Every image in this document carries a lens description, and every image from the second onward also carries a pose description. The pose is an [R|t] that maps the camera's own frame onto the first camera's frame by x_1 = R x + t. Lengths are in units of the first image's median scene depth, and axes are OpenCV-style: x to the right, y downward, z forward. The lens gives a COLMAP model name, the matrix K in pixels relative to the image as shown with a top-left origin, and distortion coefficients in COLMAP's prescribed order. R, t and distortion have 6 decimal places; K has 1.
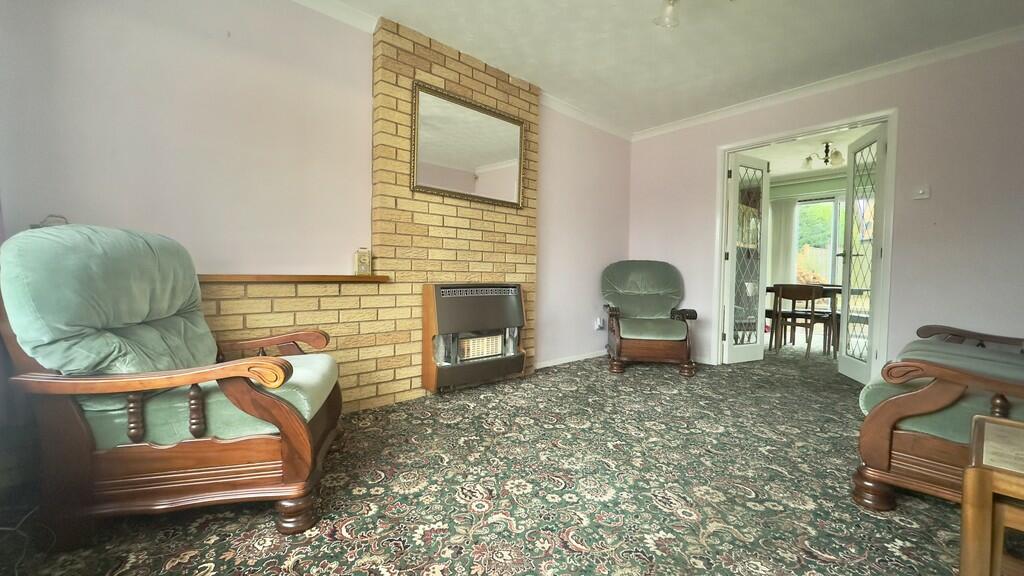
lens RADIAL K [[409.3, 0, 509.5], [0, 409.3, 286.8], [0, 0, 1]] dist [0.000381, -0.000229]
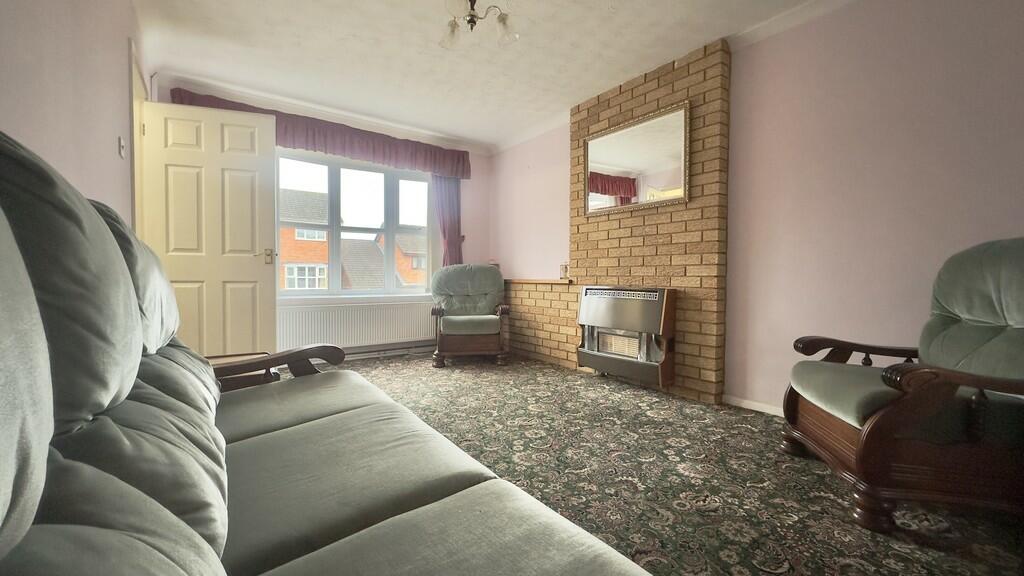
lens RADIAL K [[400.4, 0, 509.6], [0, 400.4, 288.2], [0, 0, 1]] dist [0.000439, 0.000070]
pose [[-0.094925, 0.009038, -0.995443, 1.075817], [-0.039488, 0.999138, 0.012837, -0.006245], [0.994701, 0.040527, -0.094486, 0.851644]]
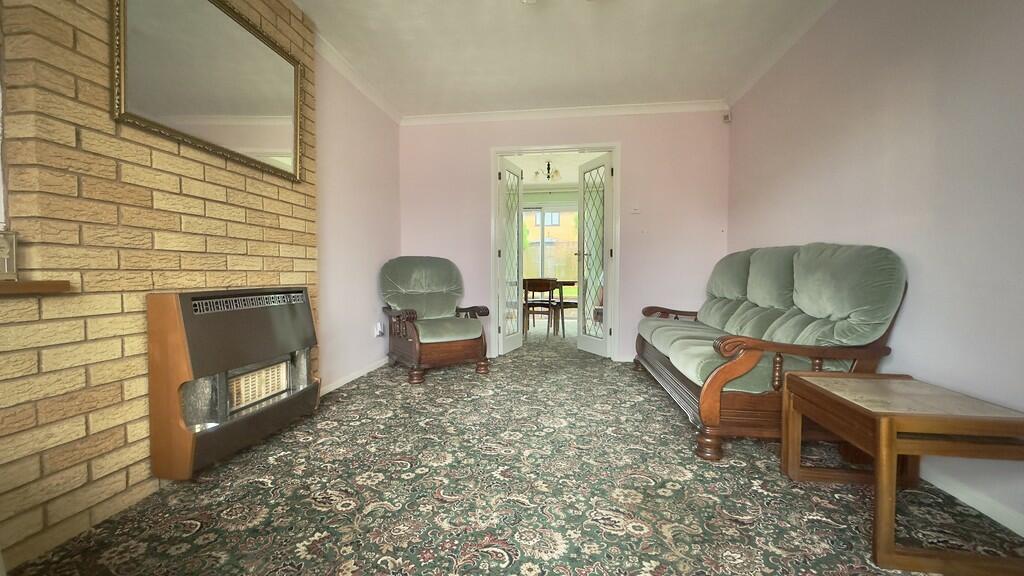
lens RADIAL K [[409.3, 0, 509.5], [0, 409.3, 286.8], [0, 0, 1]] dist [0.000381, -0.000229]
pose [[0.758461, -0.036241, 0.650710, -0.197613], [0.031276, 0.999326, 0.019202, -0.011410], [-0.650968, 0.005788, 0.759083, 0.253109]]
